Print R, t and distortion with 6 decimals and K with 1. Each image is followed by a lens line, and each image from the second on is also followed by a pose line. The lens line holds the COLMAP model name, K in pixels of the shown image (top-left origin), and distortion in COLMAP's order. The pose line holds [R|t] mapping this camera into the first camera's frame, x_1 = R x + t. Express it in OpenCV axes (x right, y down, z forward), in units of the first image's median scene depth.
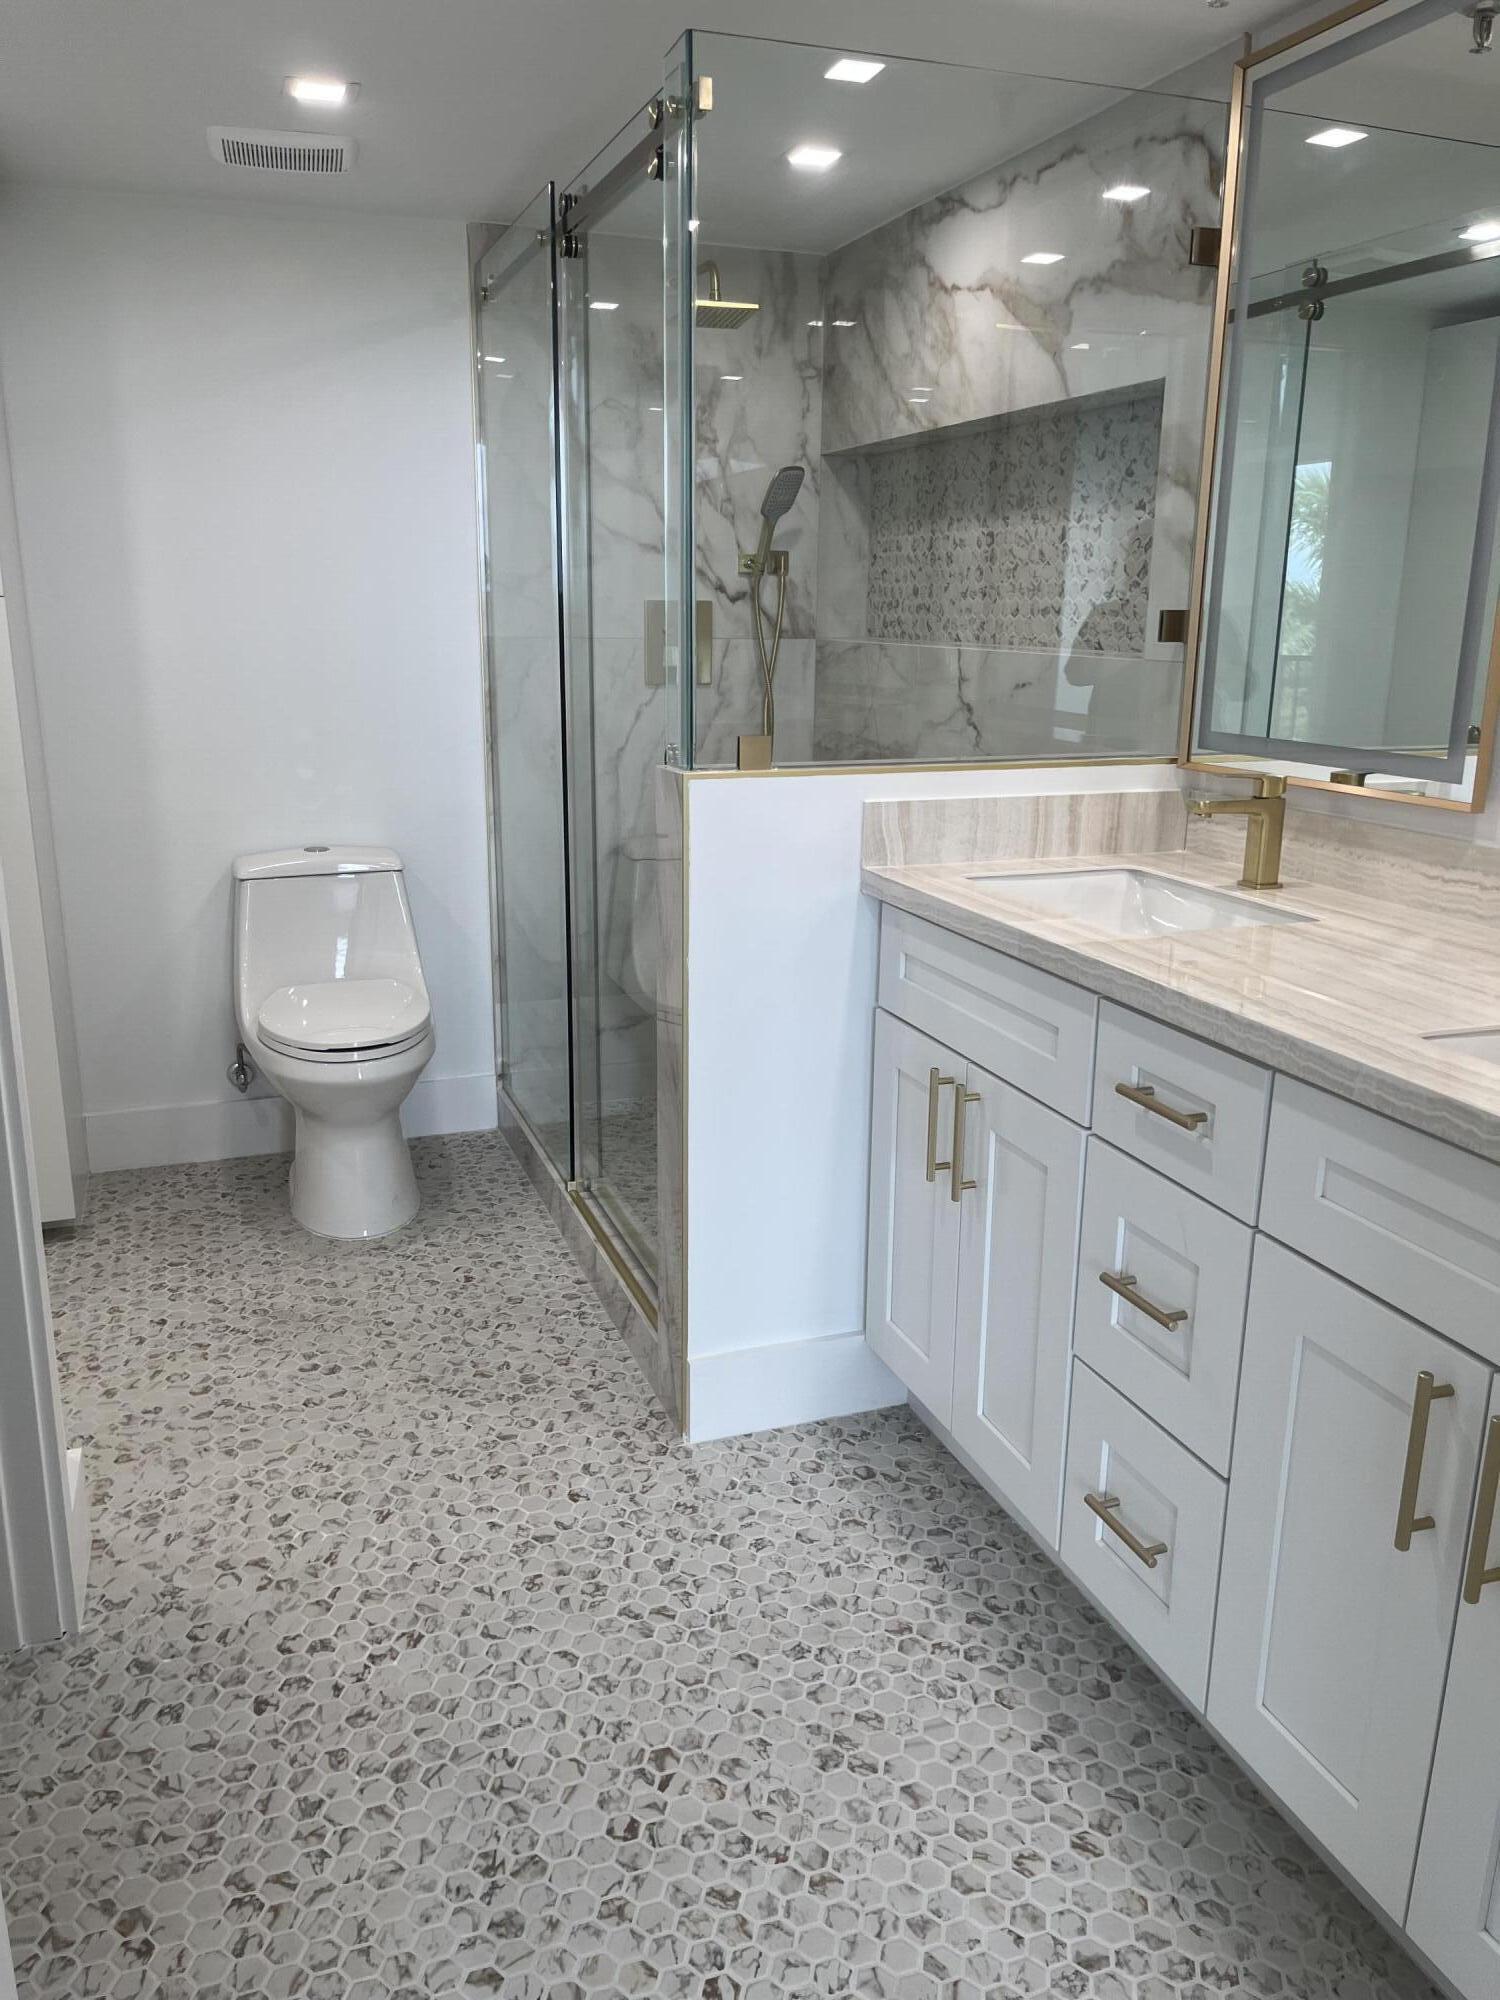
lens RADIAL K [[1527.1, 0, 753.1], [0, 1527.1, 996.6], [0, 0, 1]] dist [0.056313, -0.056739]
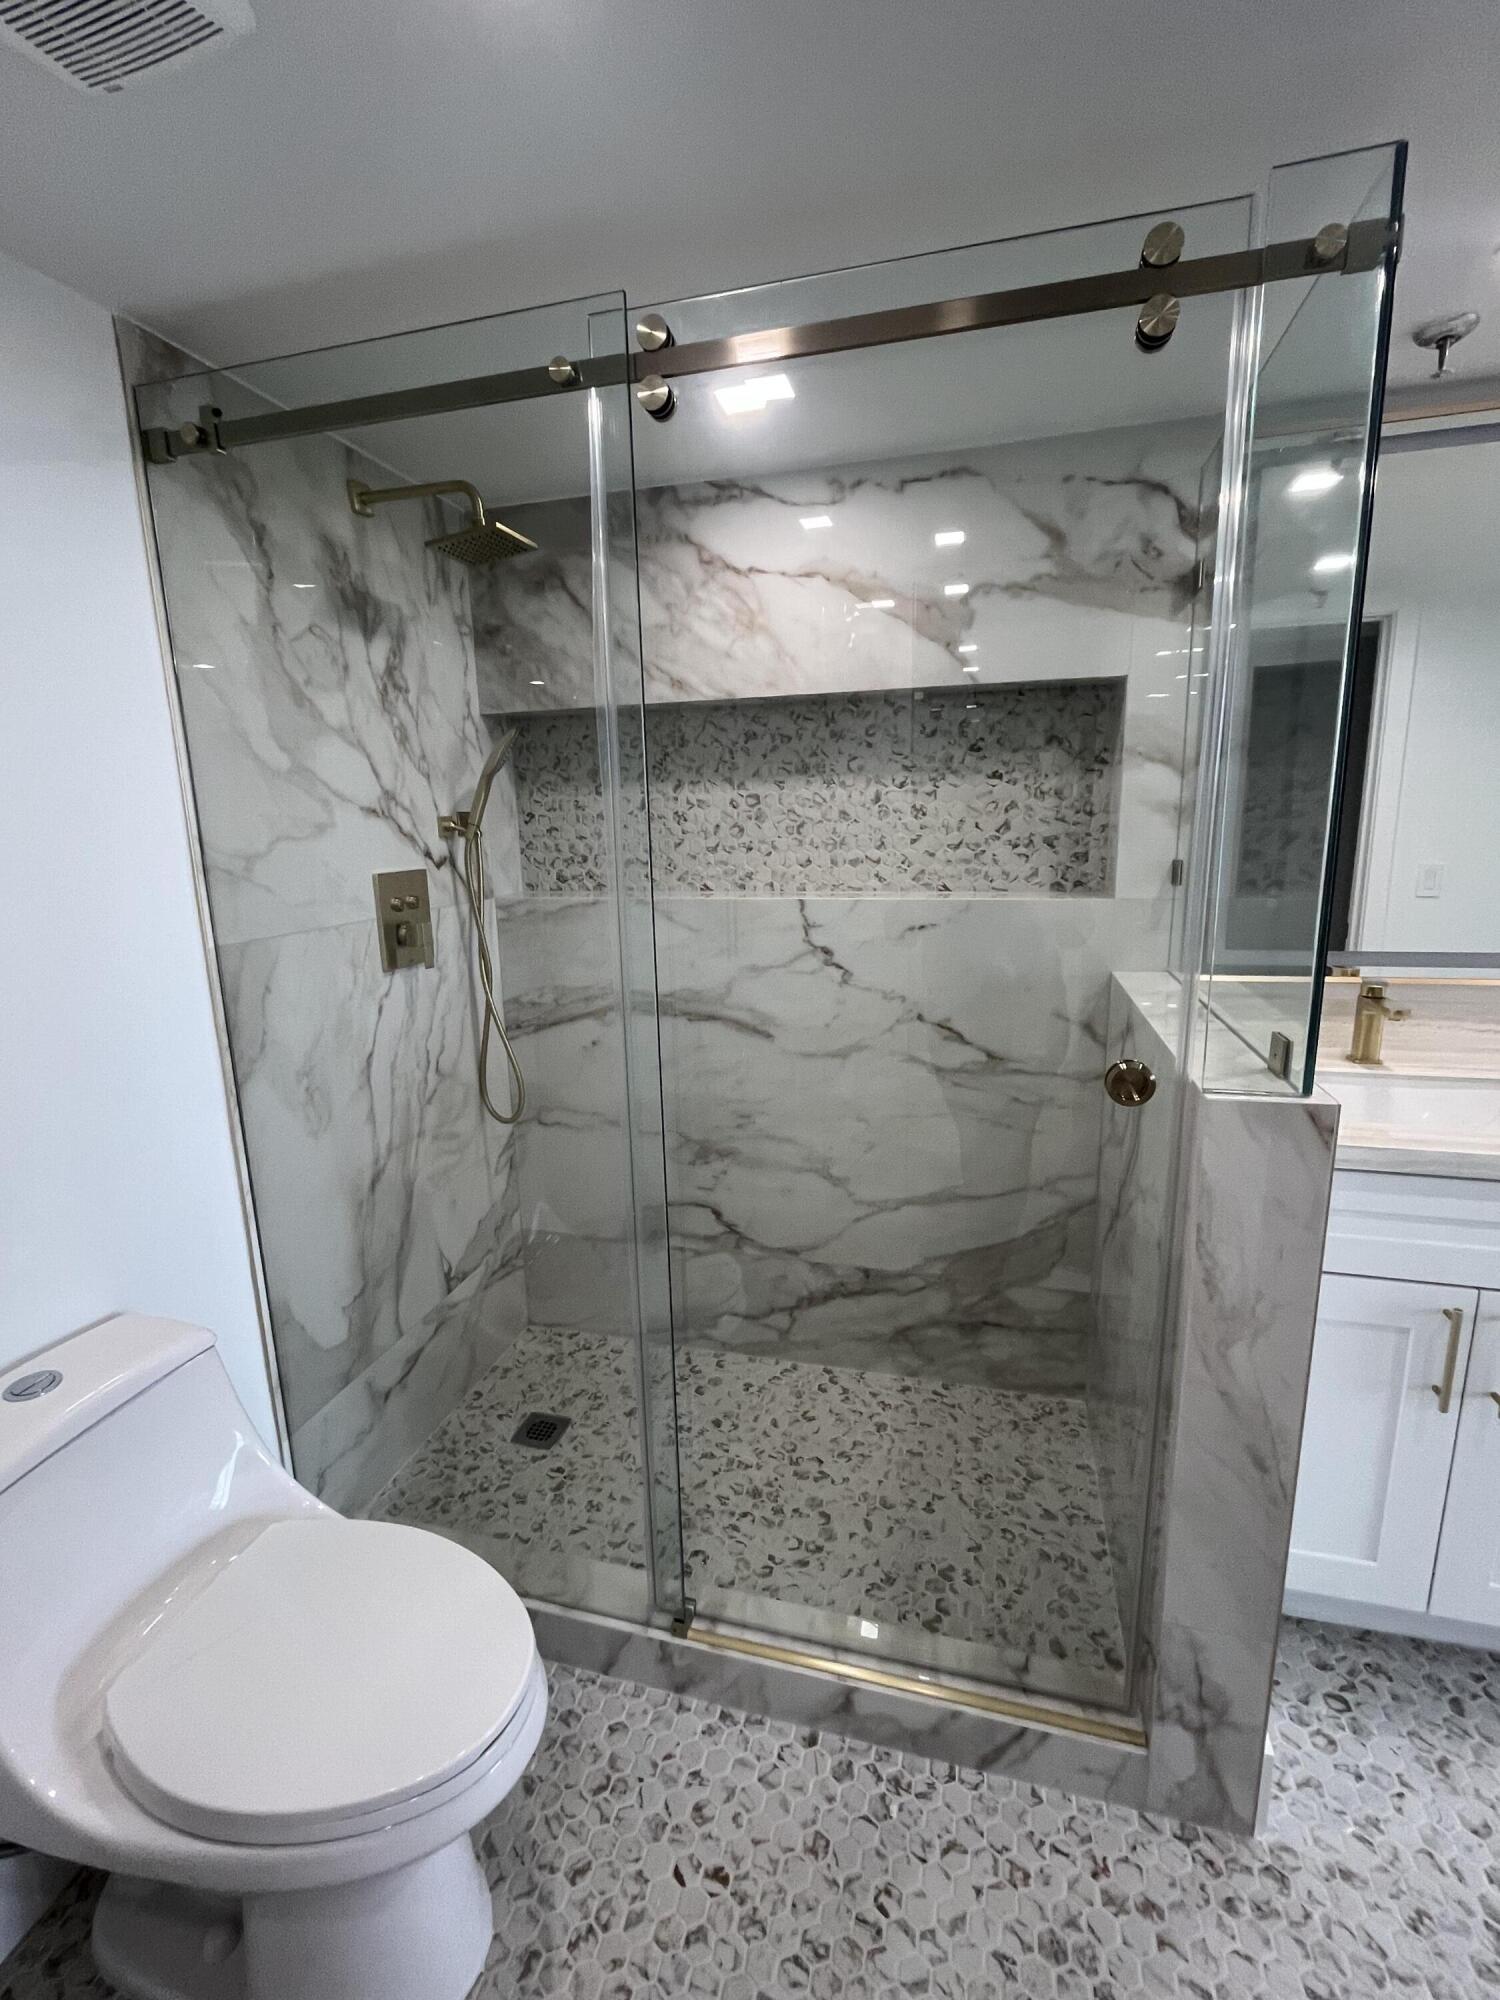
lens RADIAL K [[870.5, 0, 752.5], [0, 870.5, 997.7], [0, 0, 1]] dist [-0.001272, -0.000332]
pose [[0.569727, -0.189805, 0.799616, -0.447320], [0.232901, 0.970366, 0.064394, -0.235003], [-0.788142, 0.149545, 0.597050, 0.758531]]
